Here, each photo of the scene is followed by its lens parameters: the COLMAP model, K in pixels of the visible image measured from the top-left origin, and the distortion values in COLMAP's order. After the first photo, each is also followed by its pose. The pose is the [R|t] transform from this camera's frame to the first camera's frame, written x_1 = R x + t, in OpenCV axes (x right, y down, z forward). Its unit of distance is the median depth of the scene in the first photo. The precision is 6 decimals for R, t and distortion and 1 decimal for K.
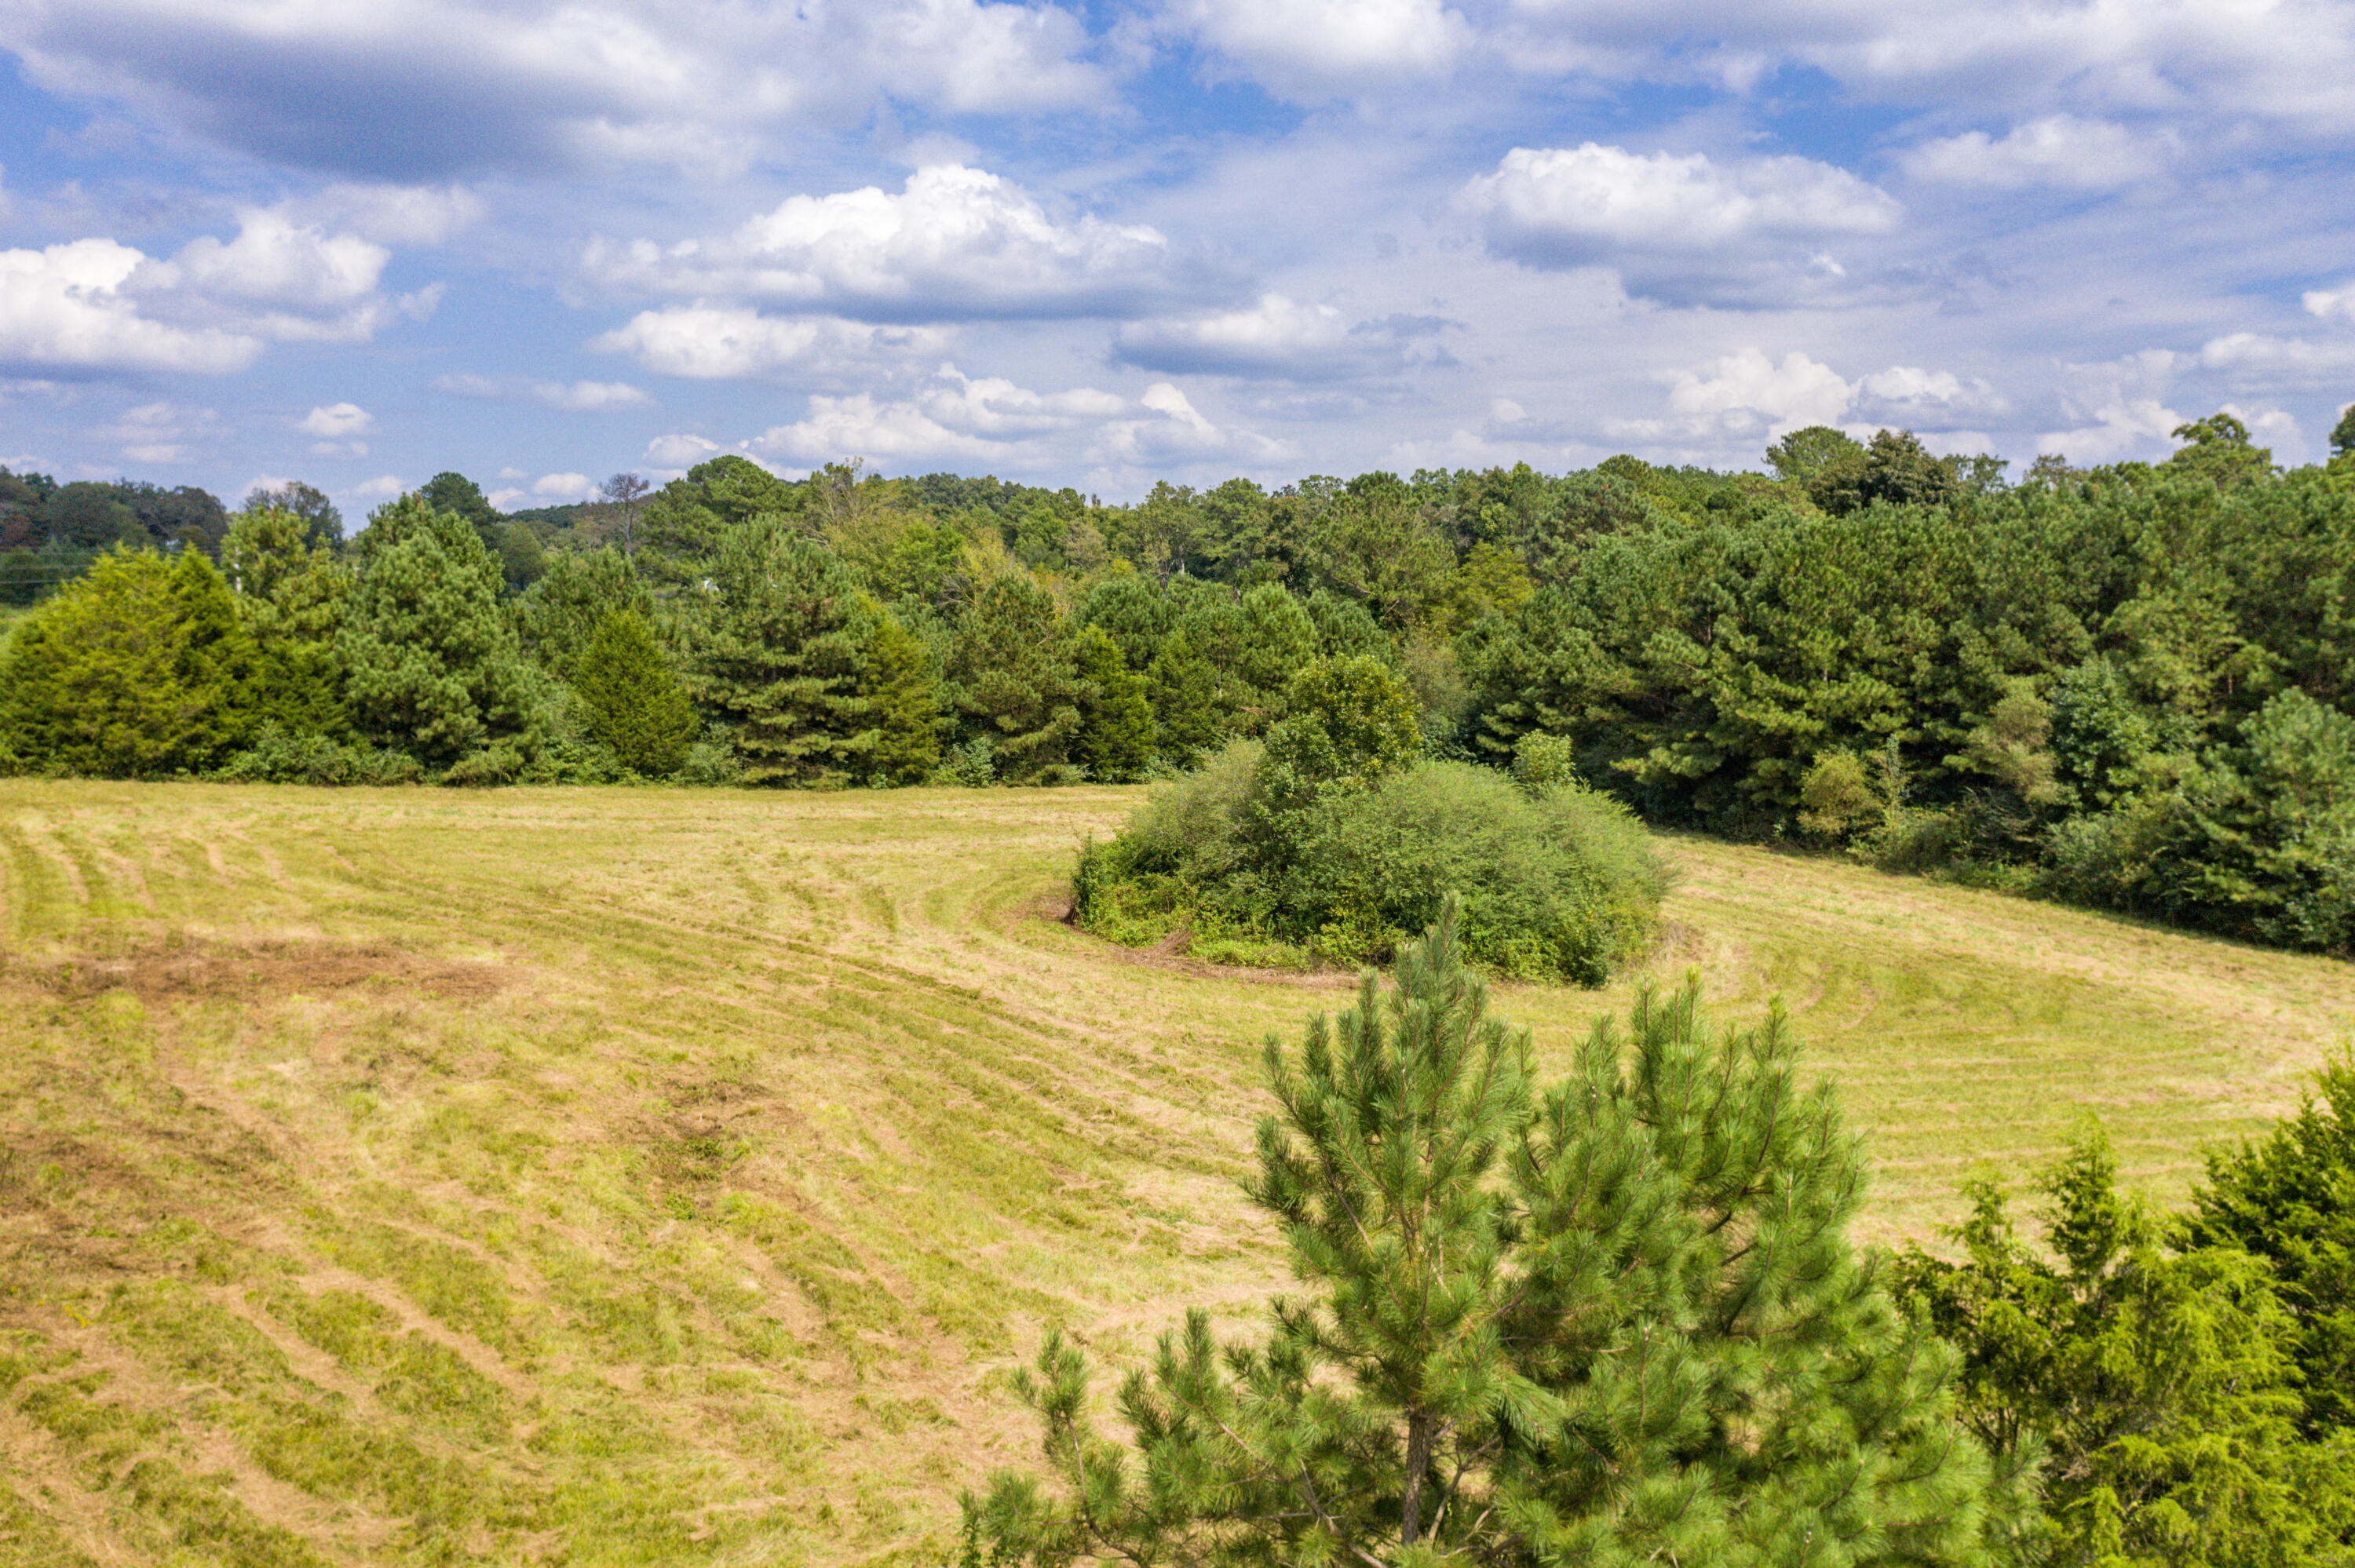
lens RADIAL K [[1865.3, 0, 1173.1], [0, 1865.3, 681.1], [0, 0, 1]] dist [-0.009354, 0.002012]
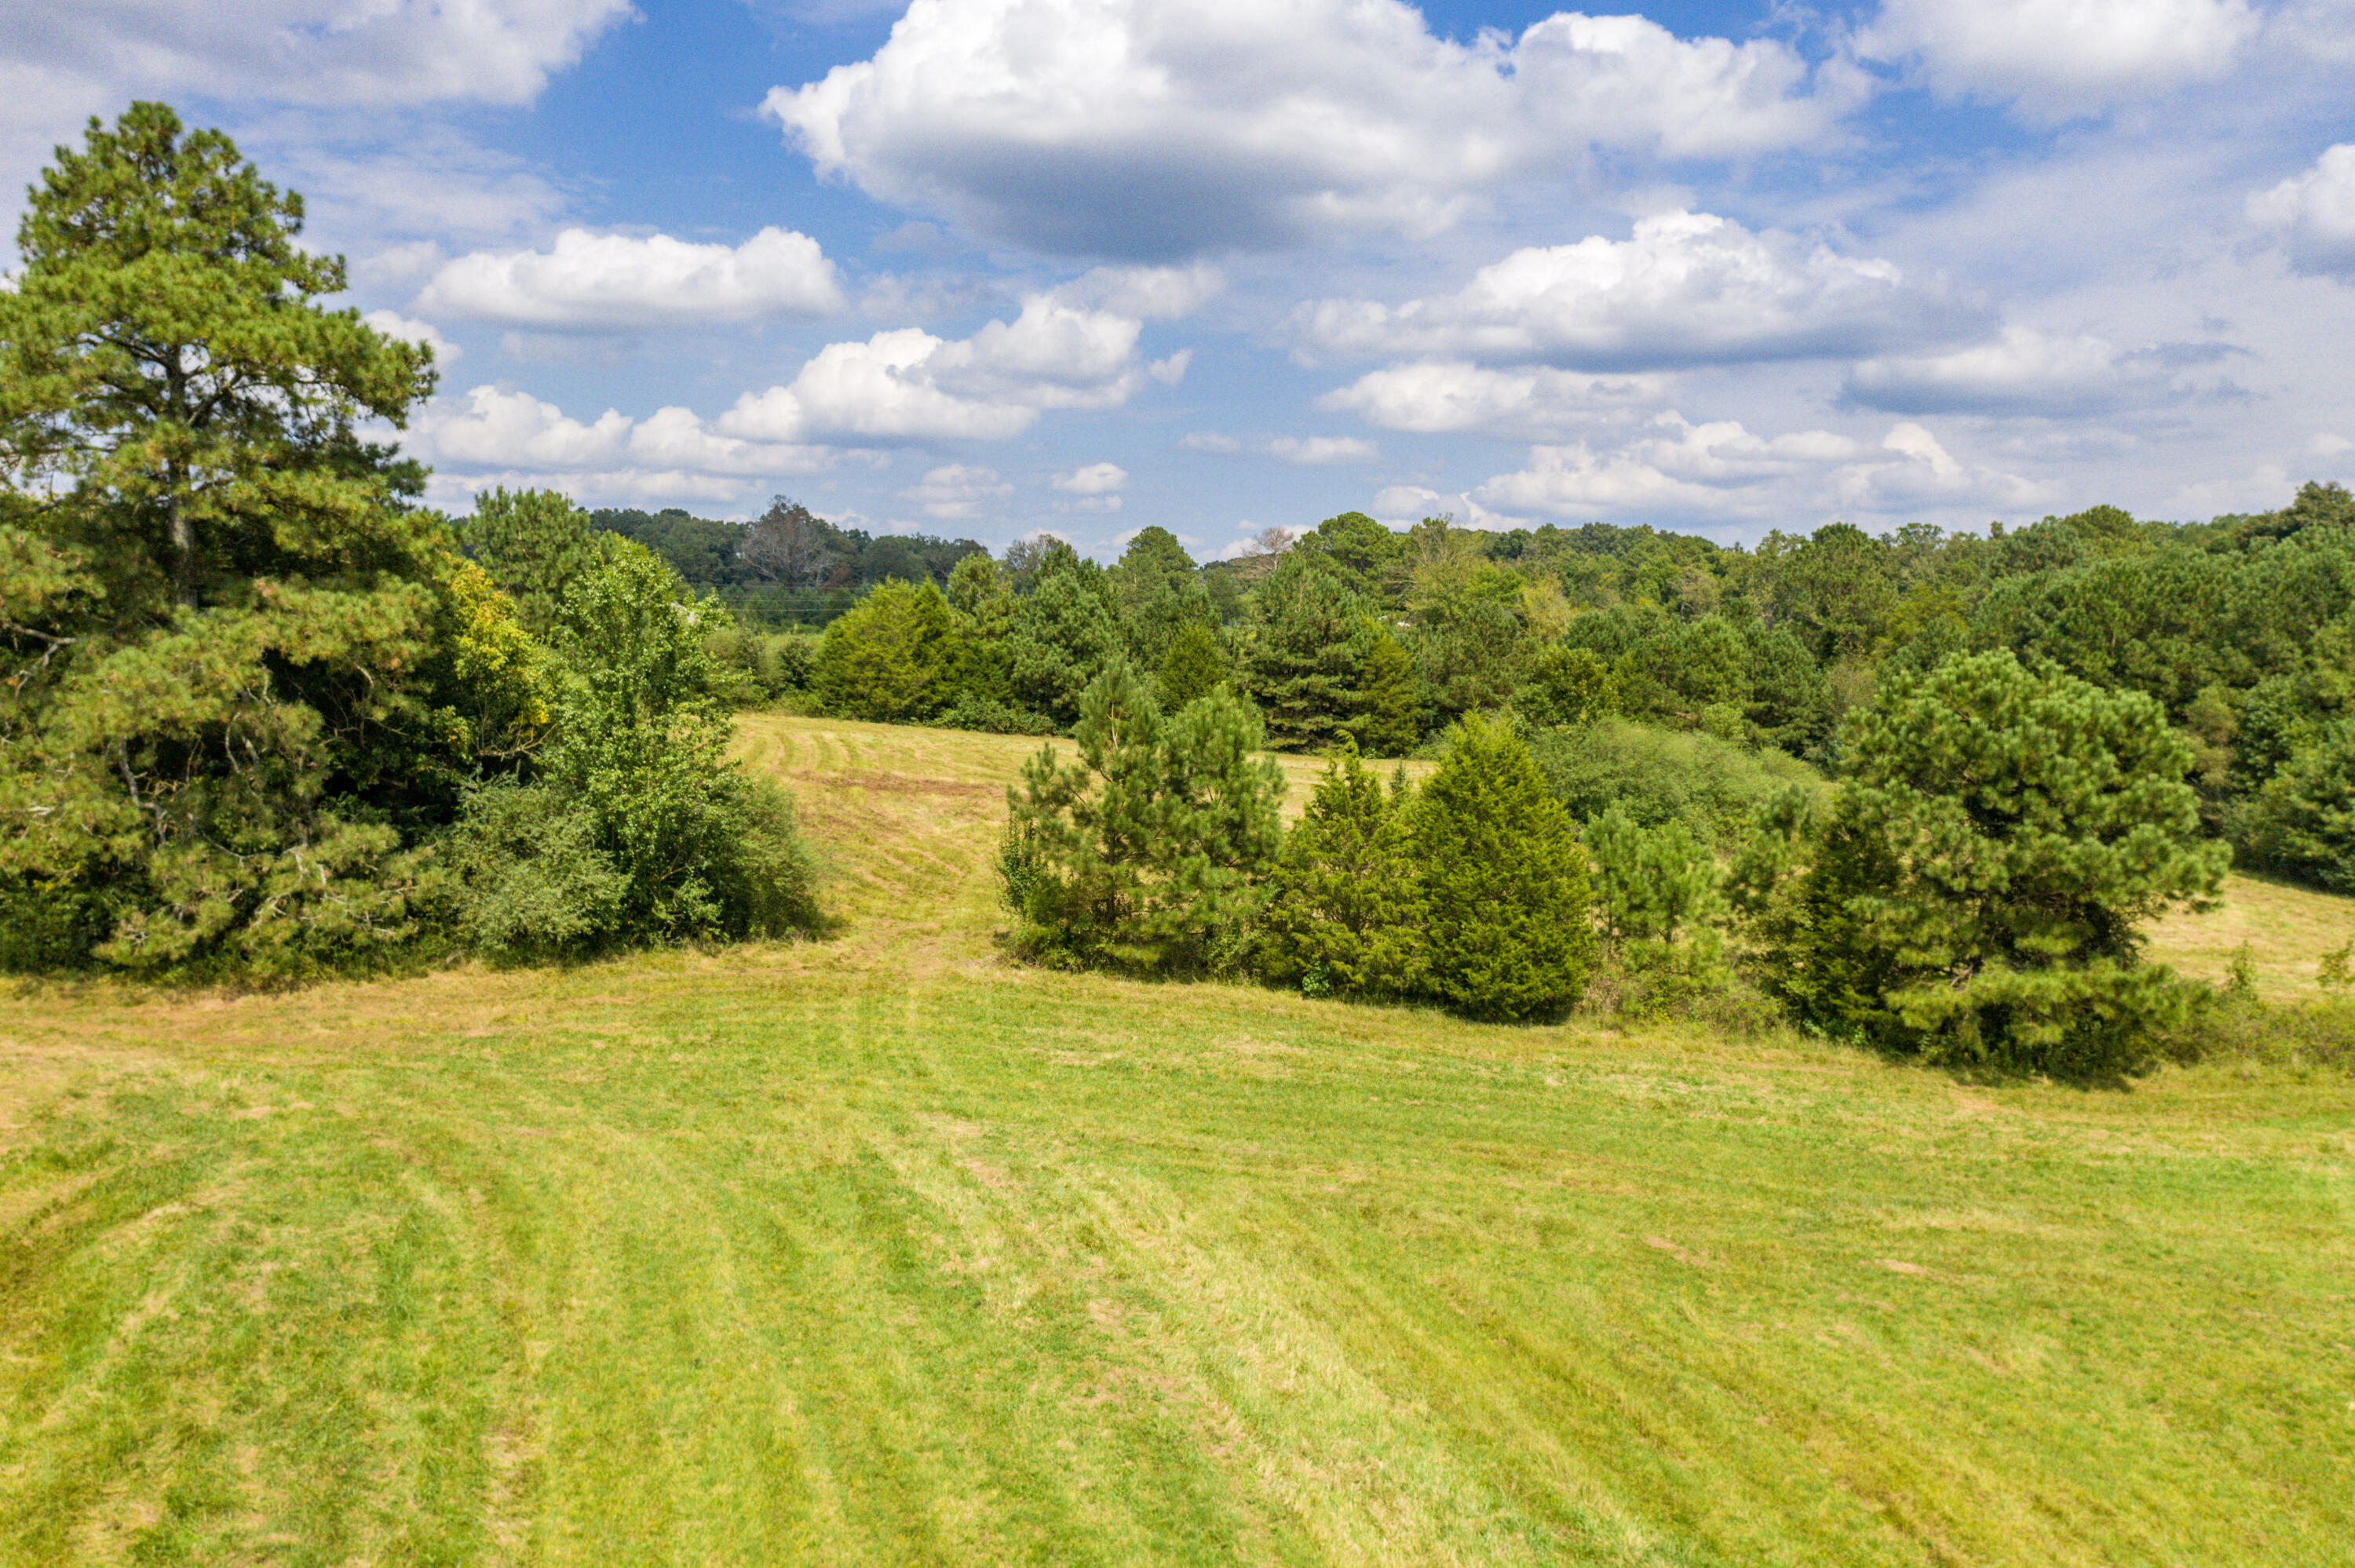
lens RADIAL K [[1865.3, 0, 1185.4], [0, 1865.3, 785.3], [0, 0, 1]] dist [-0.009354, 0.002012]
pose [[0.930171, 0.042892, -0.364613, 0.108368], [-0.032293, 0.998861, 0.035121, 0.016772], [0.365704, -0.020894, 0.930497, -0.162620]]
